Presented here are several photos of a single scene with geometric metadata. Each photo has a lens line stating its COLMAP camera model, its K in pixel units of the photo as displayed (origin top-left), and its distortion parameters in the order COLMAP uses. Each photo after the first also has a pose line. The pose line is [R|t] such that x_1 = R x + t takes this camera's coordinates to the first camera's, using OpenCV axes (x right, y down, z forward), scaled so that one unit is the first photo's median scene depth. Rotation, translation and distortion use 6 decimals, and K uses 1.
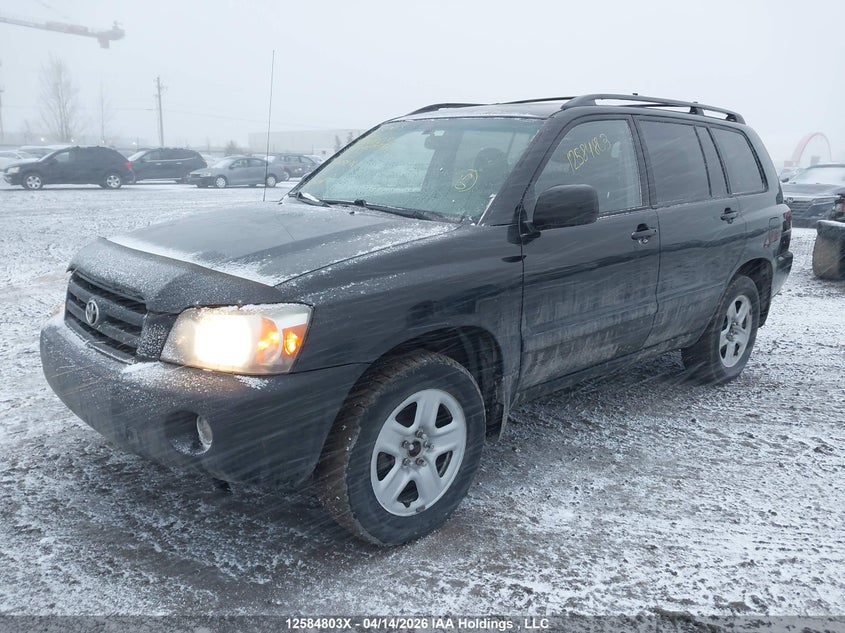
lens RADIAL K [[650.7, 0, 422.5], [0, 650.7, 316.5], [0, 0, 1]] dist [0.106571, -0.156069]
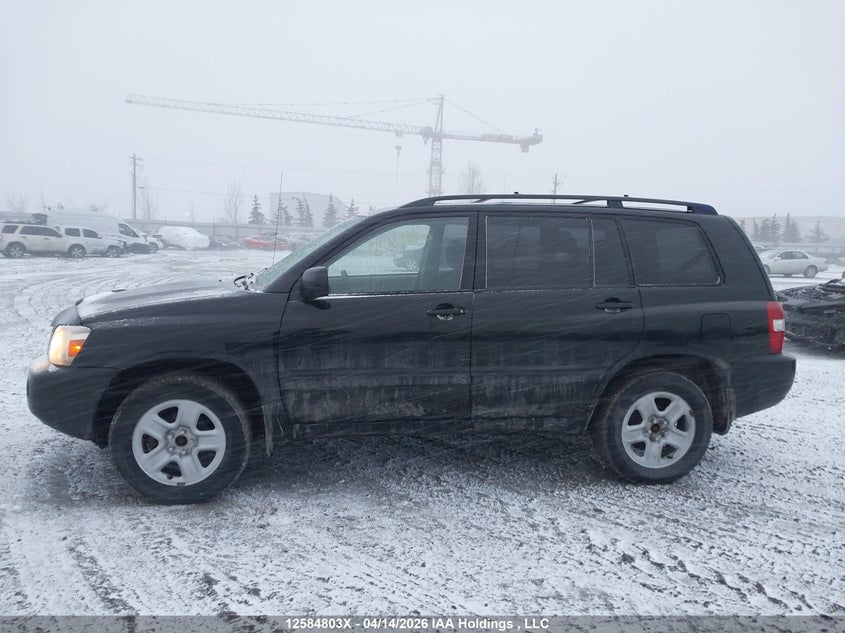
lens RADIAL K [[650.7, 0, 422.5], [0, 650.7, 316.5], [0, 0, 1]] dist [0.106571, -0.156069]
pose [[0.827983, 0.066928, -0.556745, 1.116760], [-0.137387, 0.986804, -0.085694, -0.016491], [0.543663, 0.147442, 0.826251, 0.034395]]
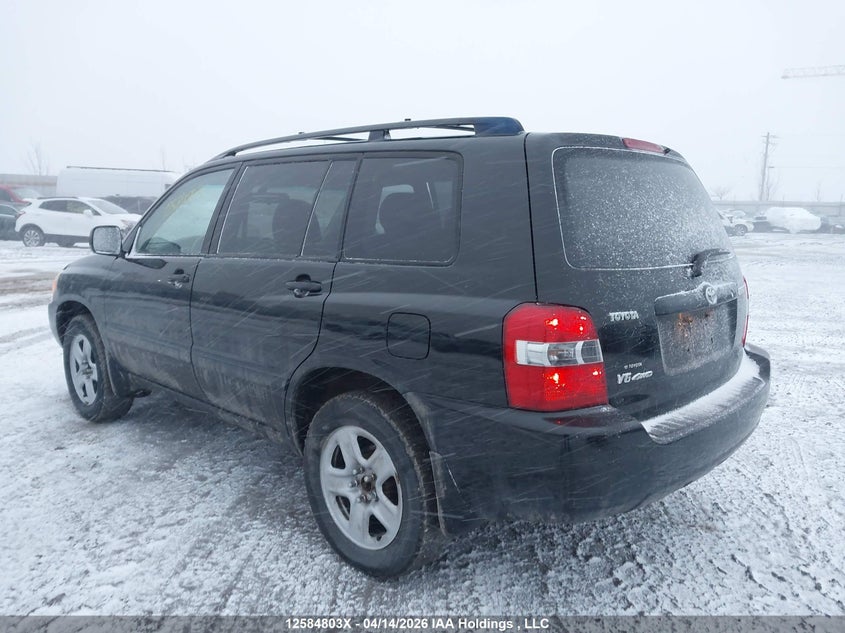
lens RADIAL K [[650.7, 0, 422.5], [0, 650.7, 316.5], [0, 0, 1]] dist [0.106571, -0.156069]
pose [[0.035921, 0.135748, -0.990092, 1.666211], [-0.235028, 0.964091, 0.123656, -0.348721], [0.971325, 0.228258, 0.066536, 1.606750]]
